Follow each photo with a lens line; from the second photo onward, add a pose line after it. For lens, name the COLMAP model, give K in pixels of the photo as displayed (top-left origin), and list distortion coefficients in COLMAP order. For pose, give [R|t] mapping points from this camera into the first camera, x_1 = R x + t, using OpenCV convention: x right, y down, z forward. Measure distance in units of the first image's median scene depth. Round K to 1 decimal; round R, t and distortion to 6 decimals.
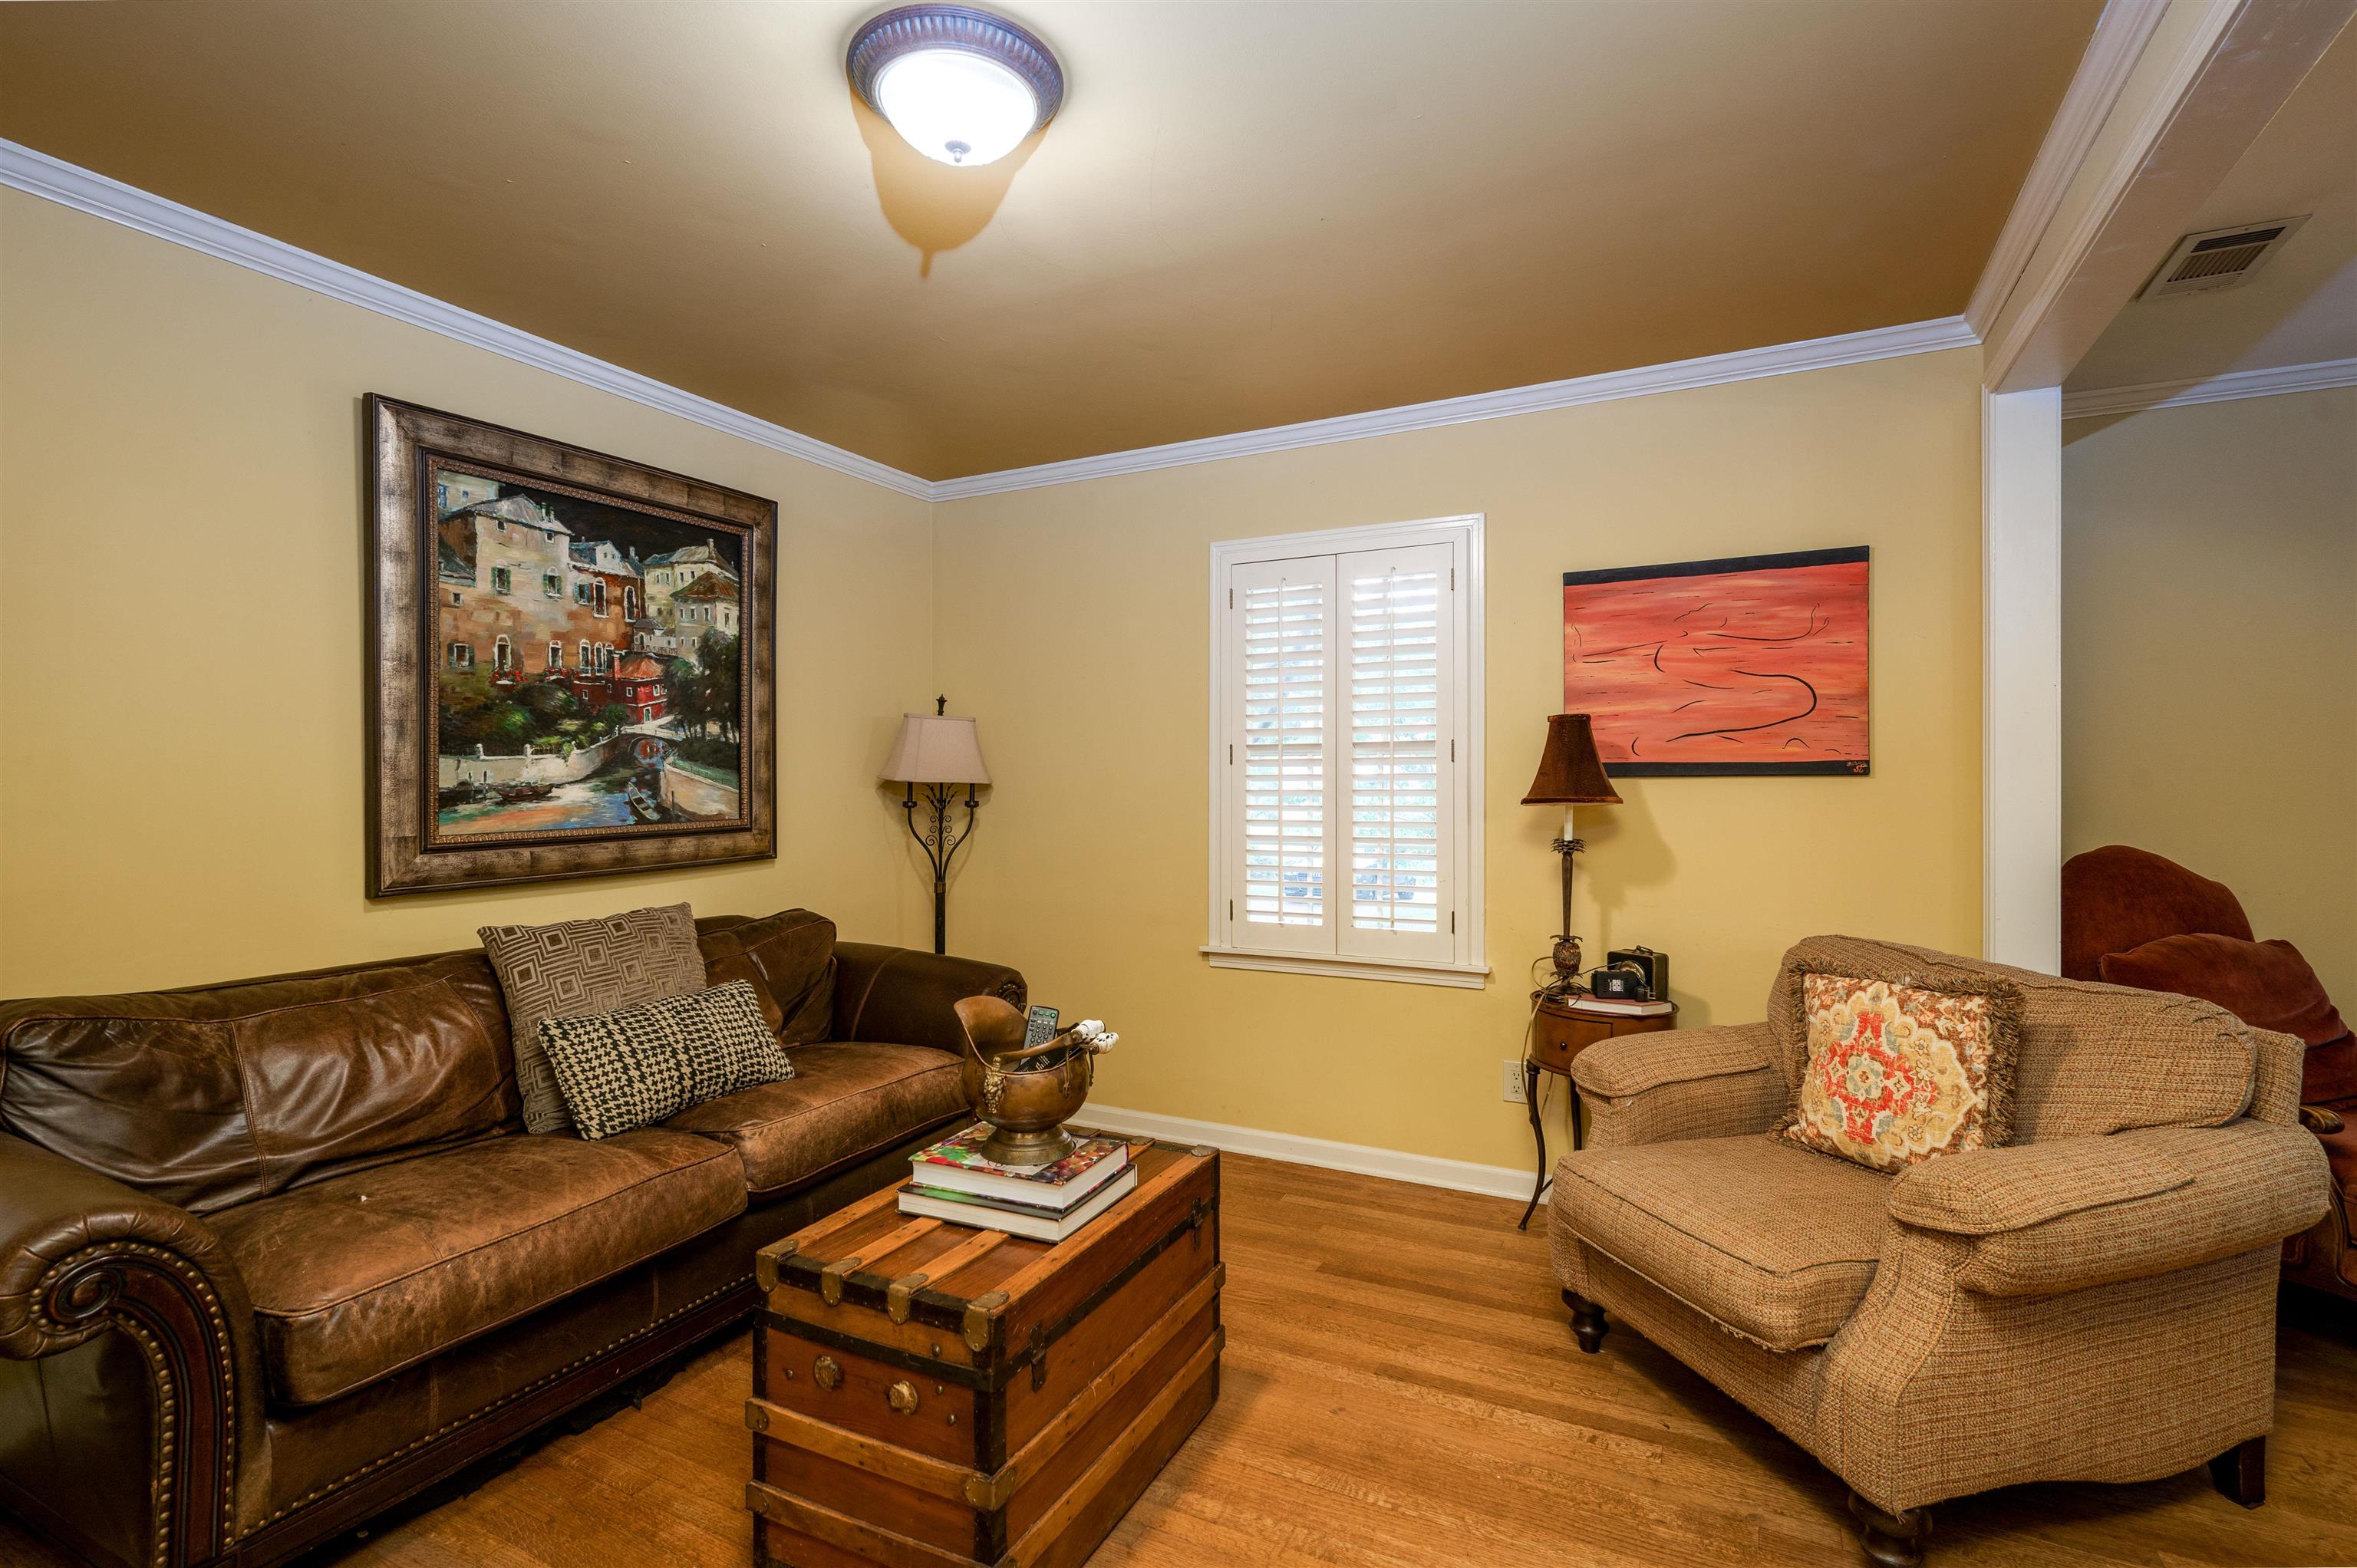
lens RADIAL K [[1076.8, 0, 1226.0], [0, 1076.8, 782.0], [0, 0, 1]] dist [0.002091, 0.000684]
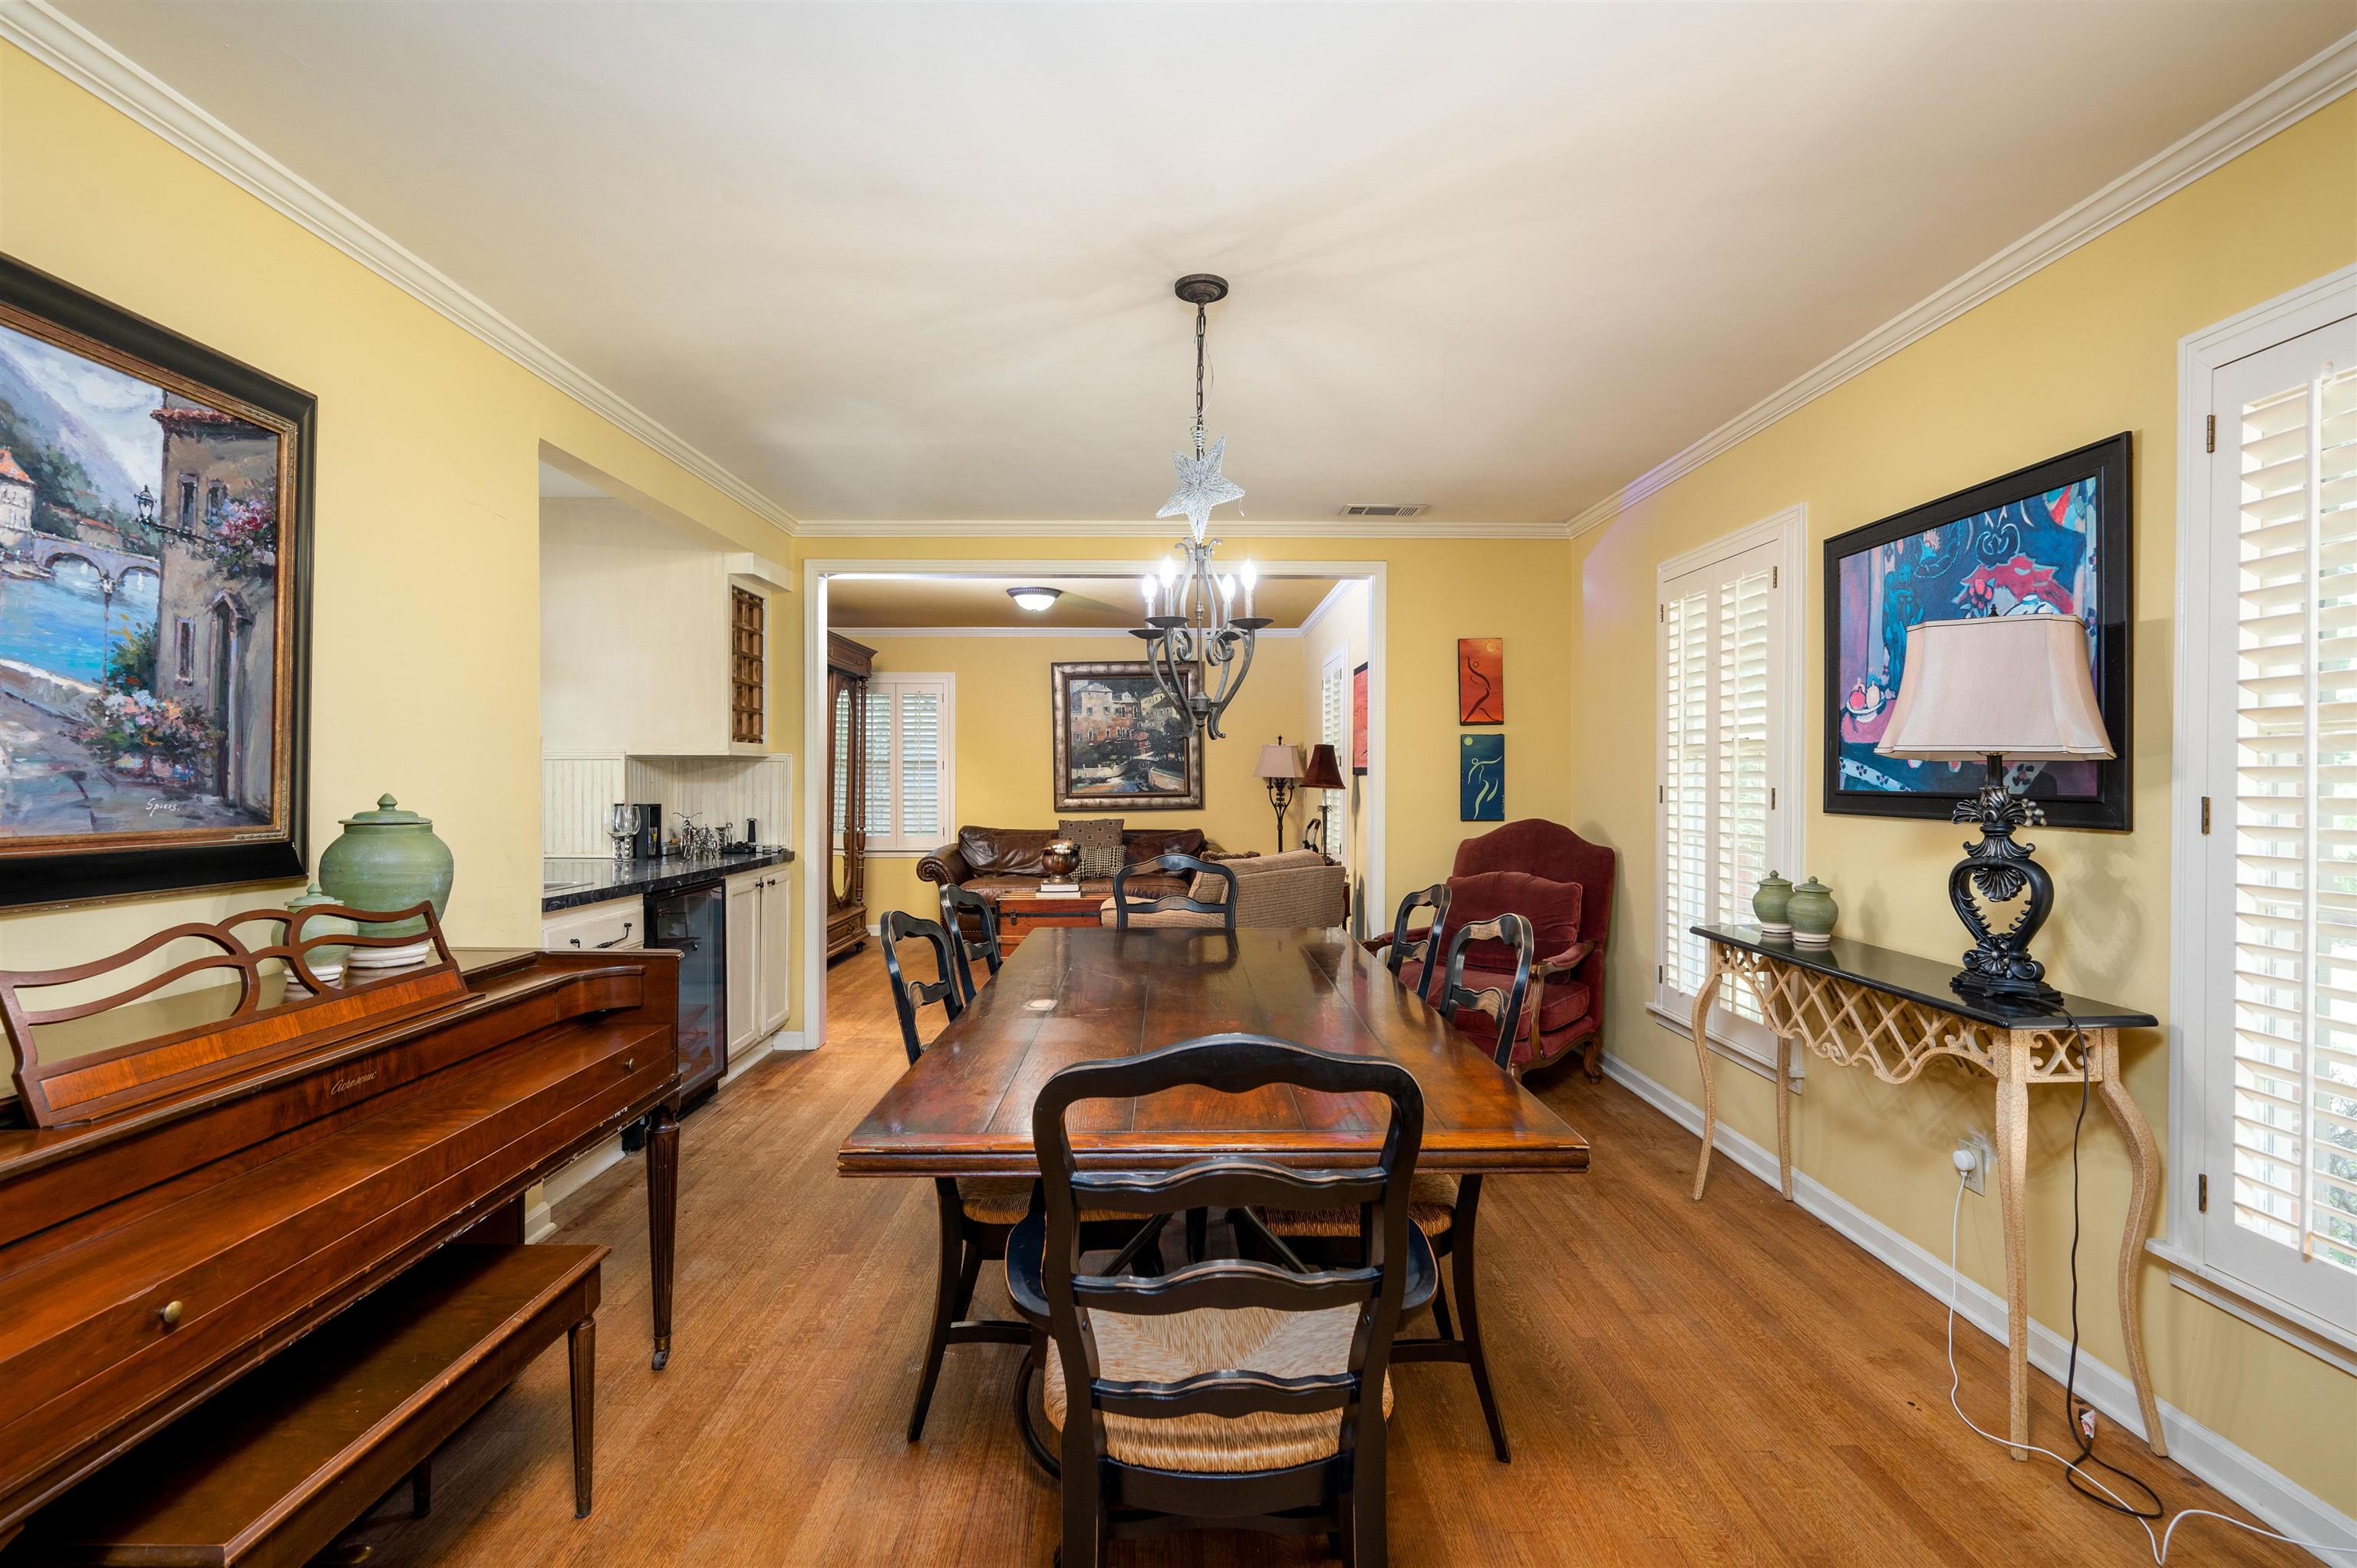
lens RADIAL K [[1076.8, 0, 1179.8], [0, 1076.8, 777.4], [0, 0, 1]] dist [0.002091, 0.000684]
pose [[0.463068, 0.001748, -0.886321, 2.038021], [0.001666, 0.999995, 0.002843, -0.006154], [0.886321, -0.002794, 0.463062, -0.184405]]
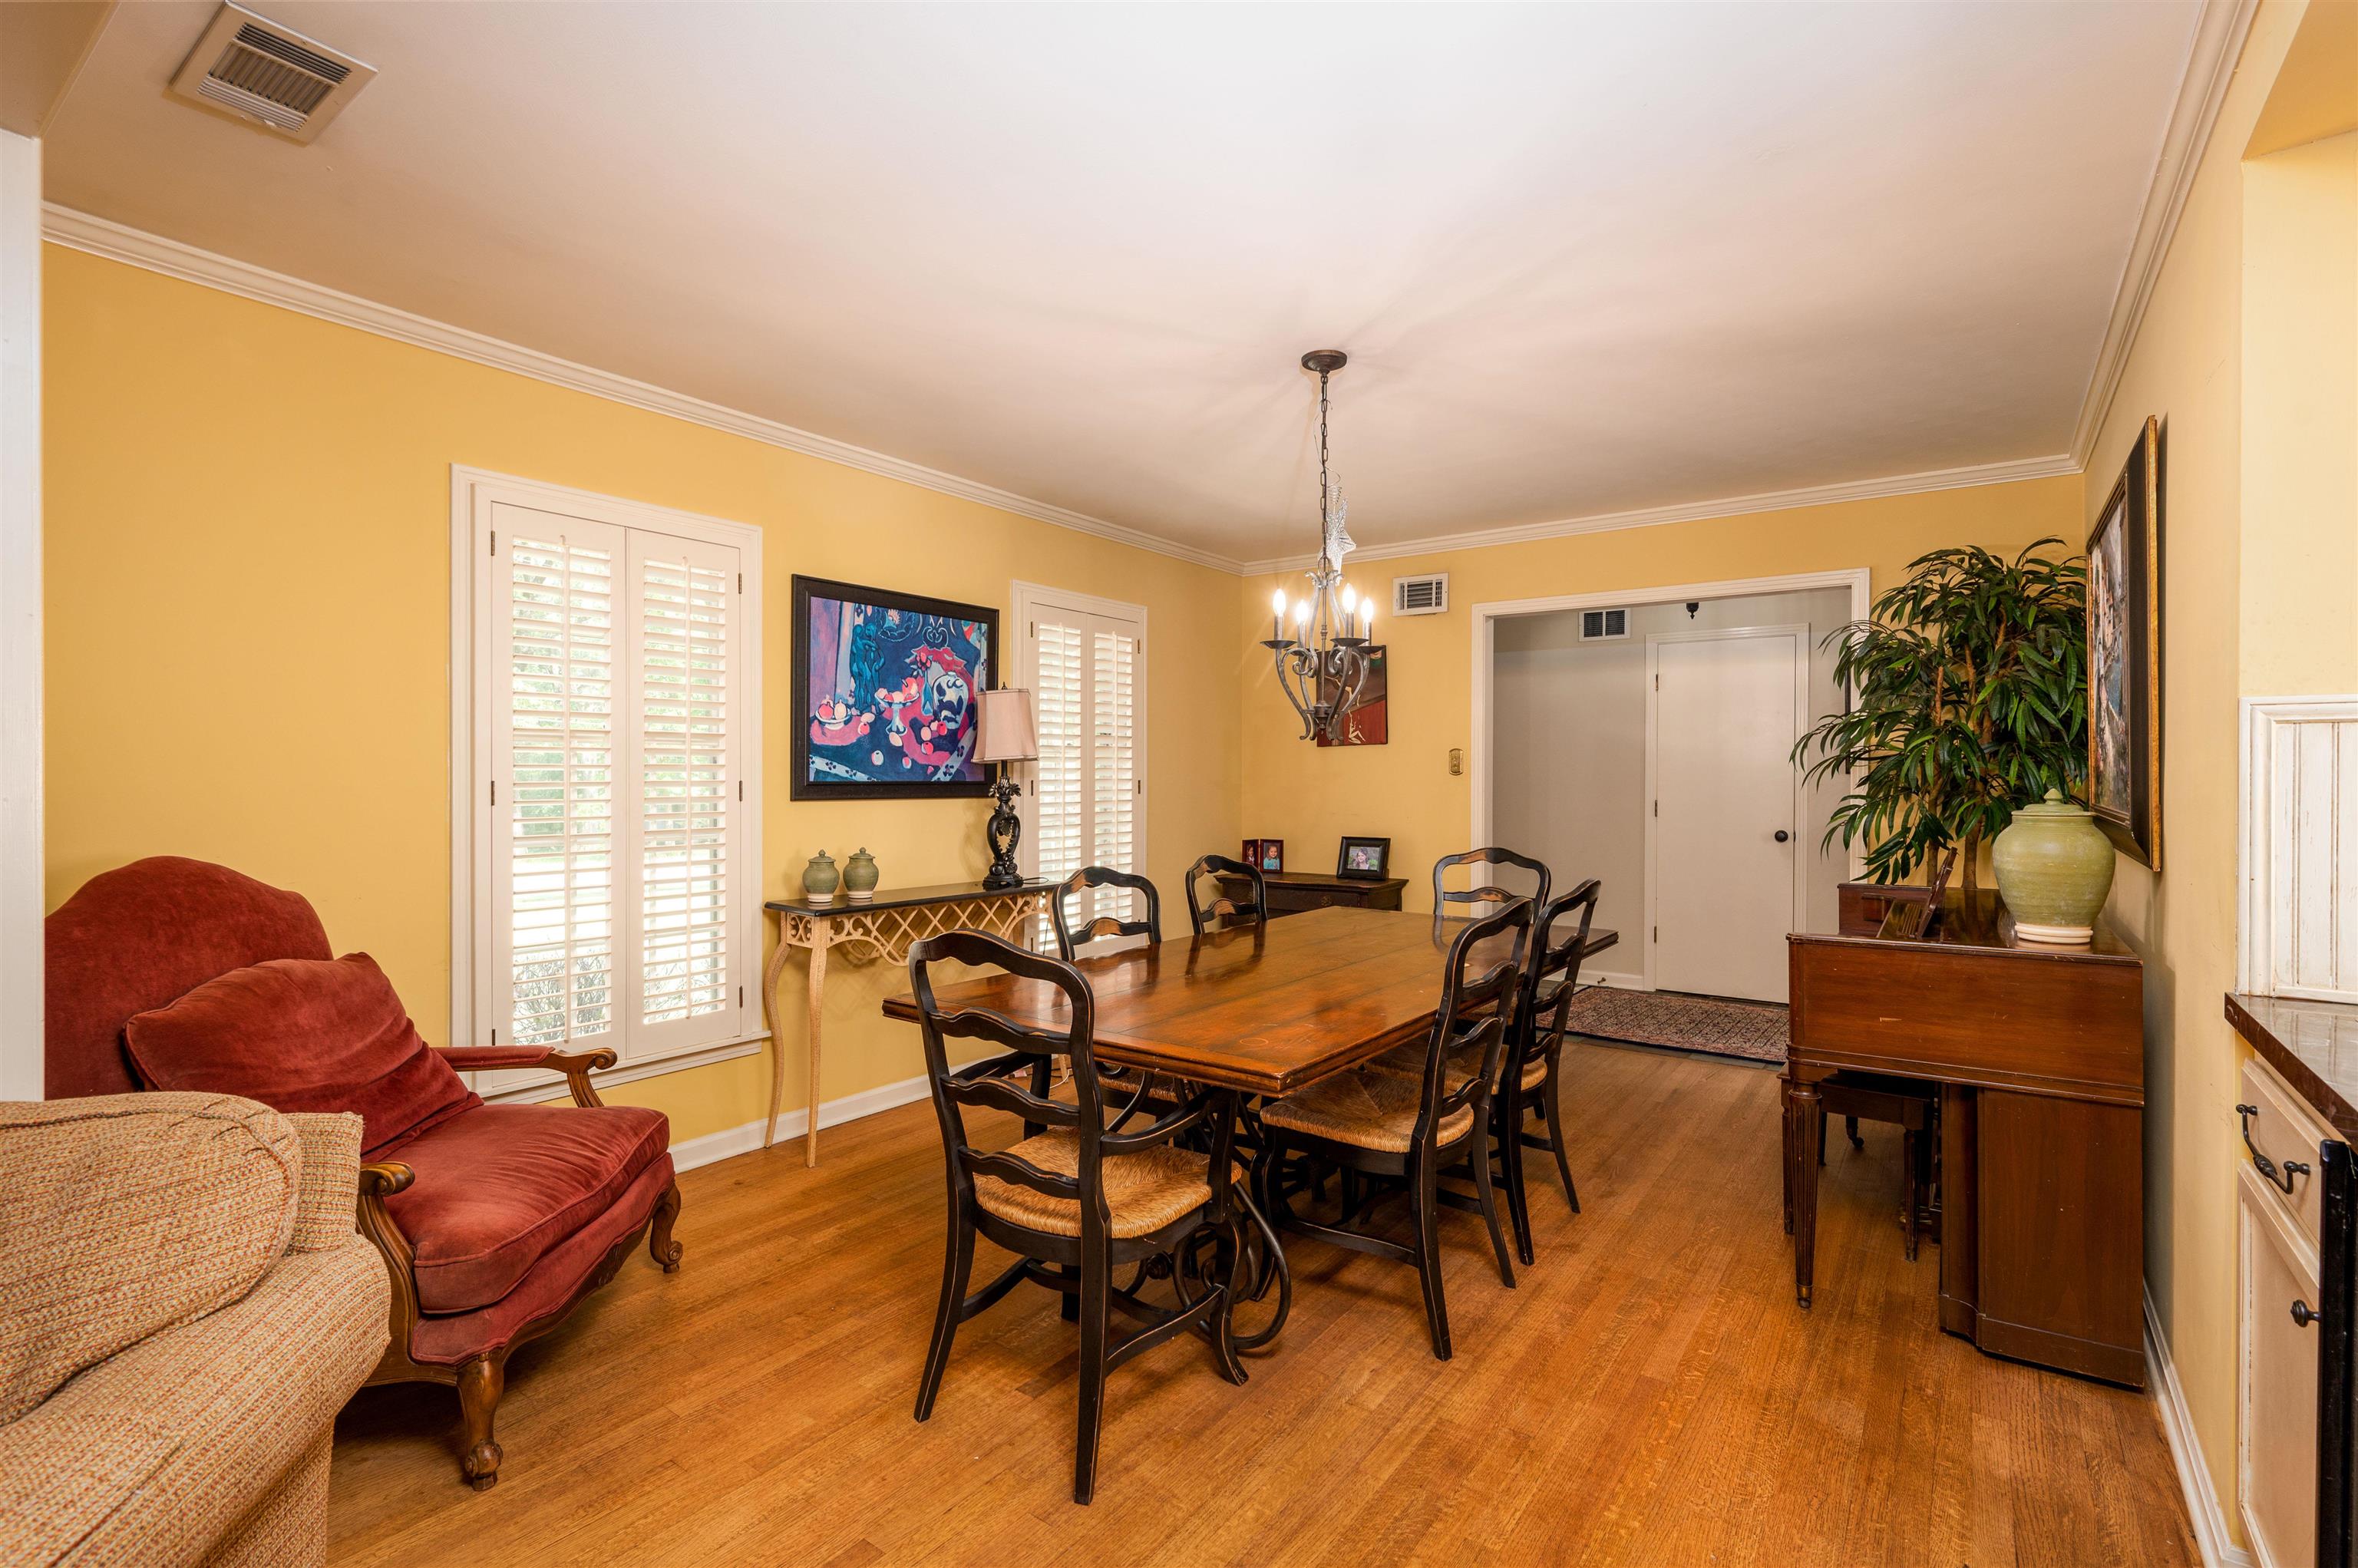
lens RADIAL K [[1077.3, 0, 1160.6], [0, 1077.3, 781.4], [0, 0, 1]] dist [0.002091, 0.000684]
pose [[0.173984, -0.005698, 0.984732, 0.234763], [-0.003772, 0.999972, 0.006453, -0.000213], [-0.984741, -0.004837, 0.173958, 0.213777]]
